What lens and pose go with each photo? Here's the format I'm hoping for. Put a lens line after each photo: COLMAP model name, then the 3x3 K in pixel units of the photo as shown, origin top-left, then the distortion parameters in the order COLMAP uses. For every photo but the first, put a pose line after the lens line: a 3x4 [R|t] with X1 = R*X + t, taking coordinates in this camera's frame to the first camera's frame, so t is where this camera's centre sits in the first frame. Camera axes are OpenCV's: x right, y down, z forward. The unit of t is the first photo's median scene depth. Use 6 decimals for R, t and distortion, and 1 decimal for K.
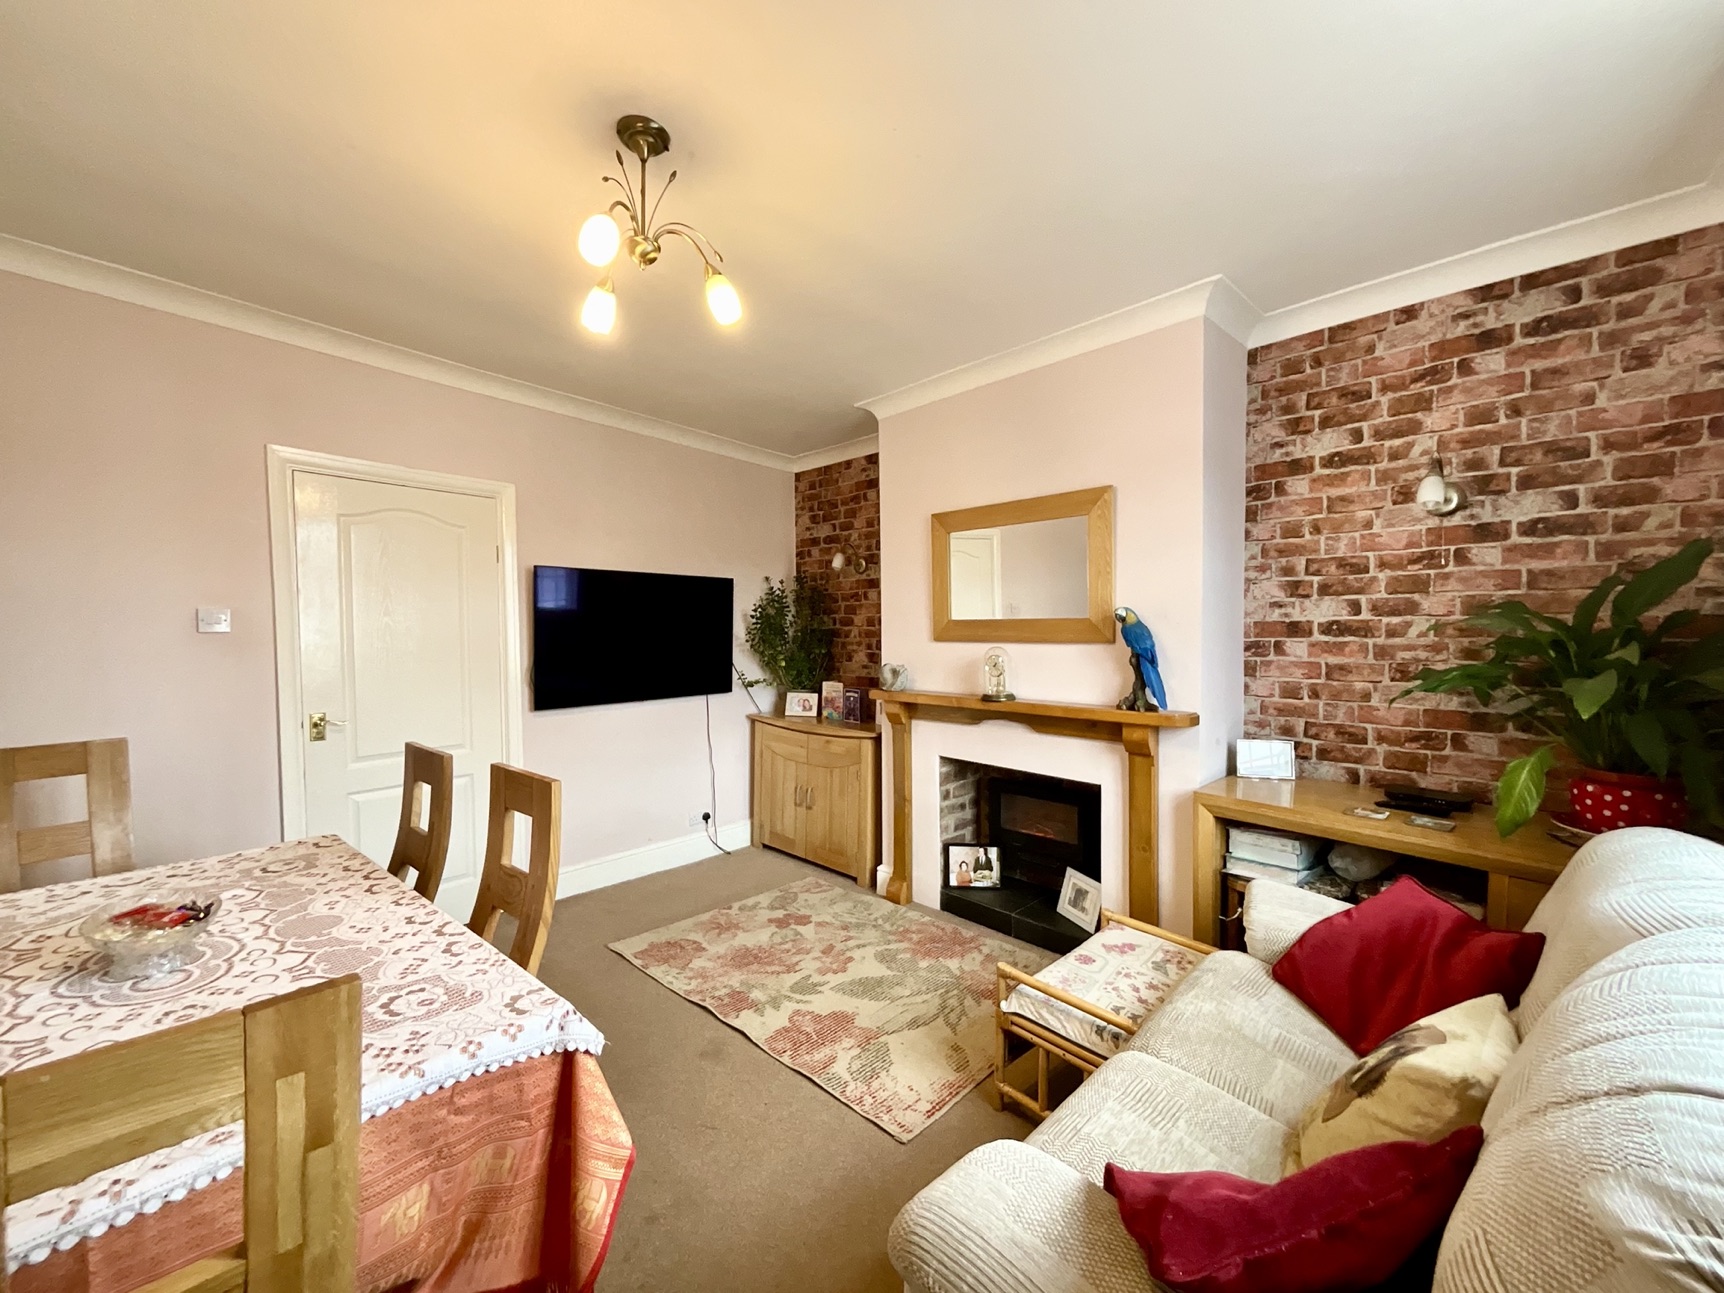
lens RADIAL K [[704.7, 0, 862.0], [0, 704.7, 646.5], [0, 0, 1]] dist [0.000871, 0.000447]
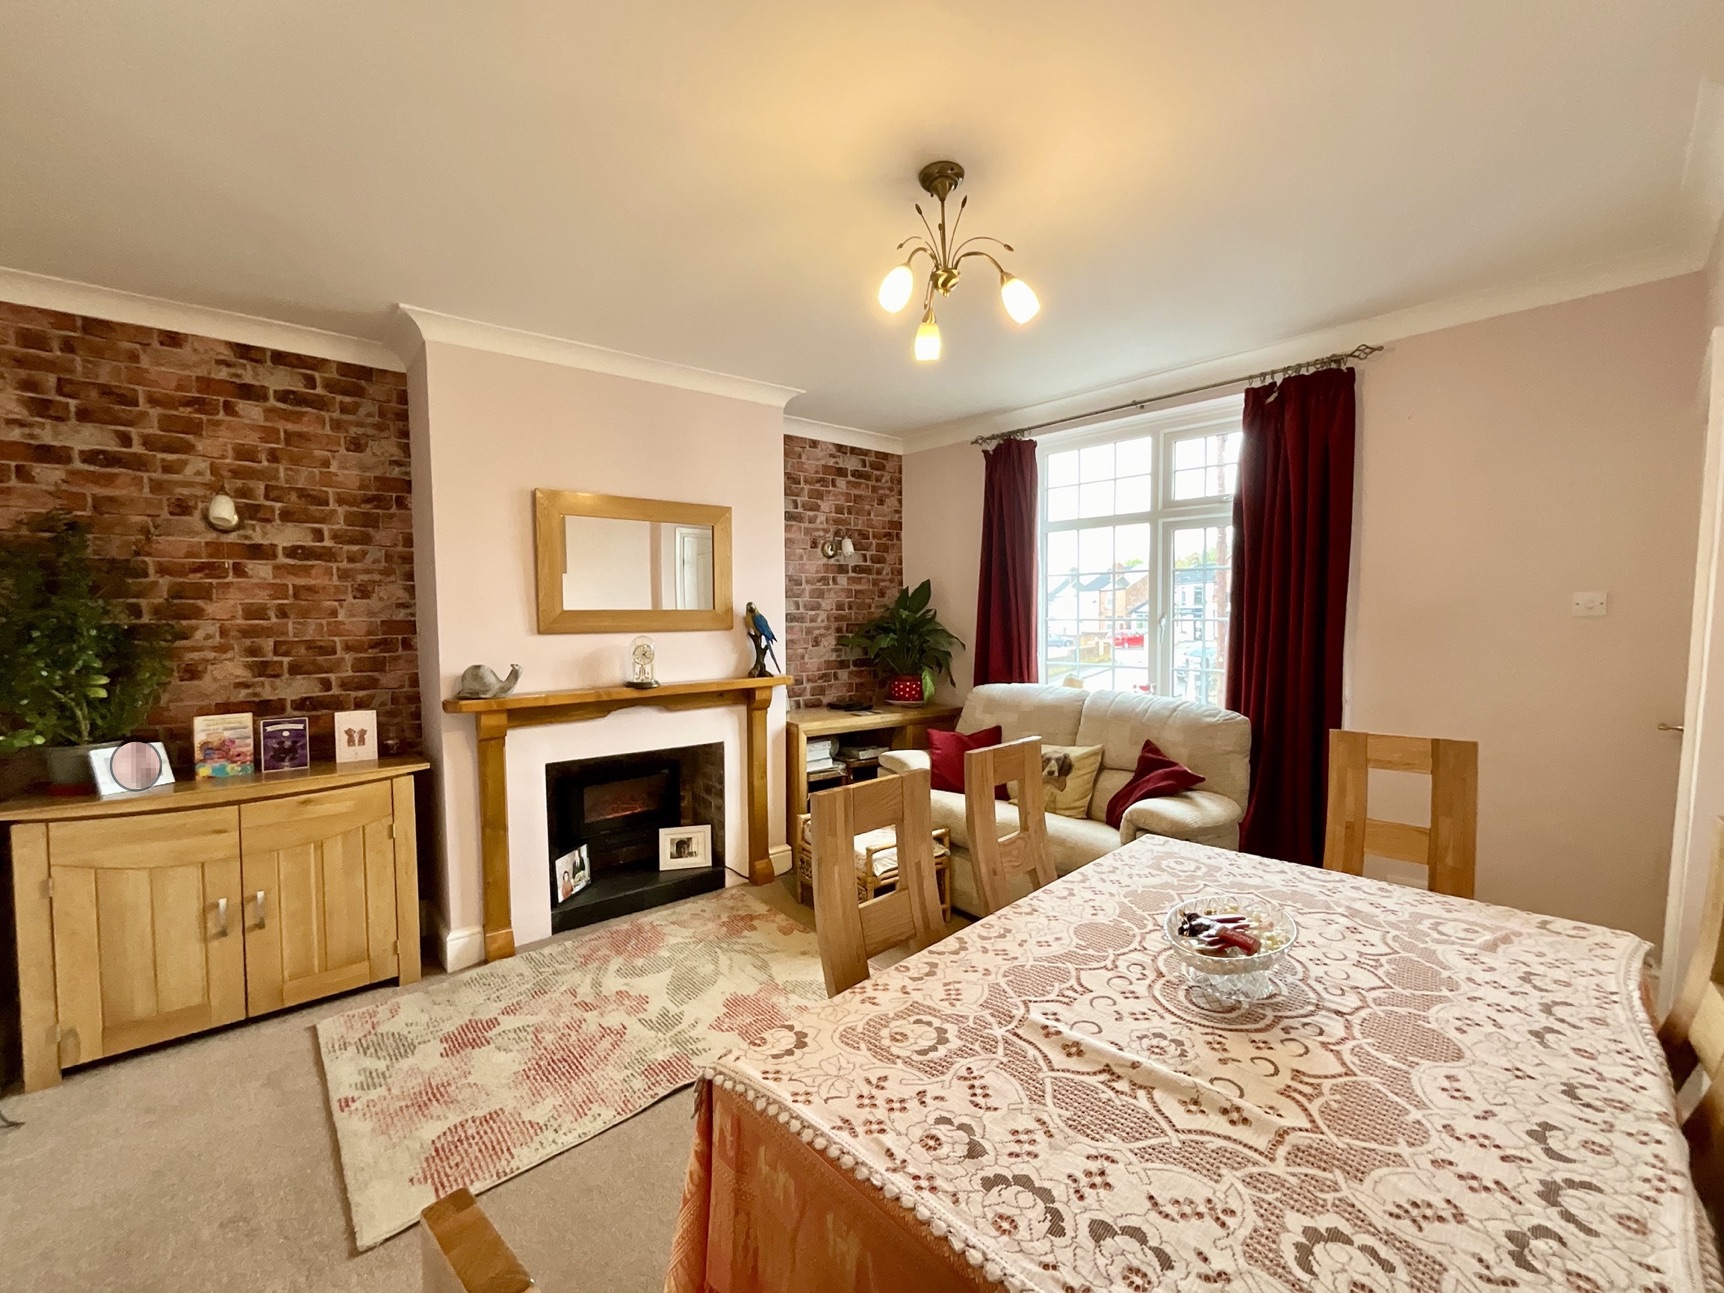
lens RADIAL K [[681.7, 0, 856.5], [0, 681.7, 653.7], [0, 0, 1]] dist [0.013165, 0.000217]
pose [[0.104667, -0.042554, 0.993596, -0.761420], [0.048145, 0.998130, 0.037676, 0.004920], [-0.993341, 0.043893, 0.106520, 0.562524]]
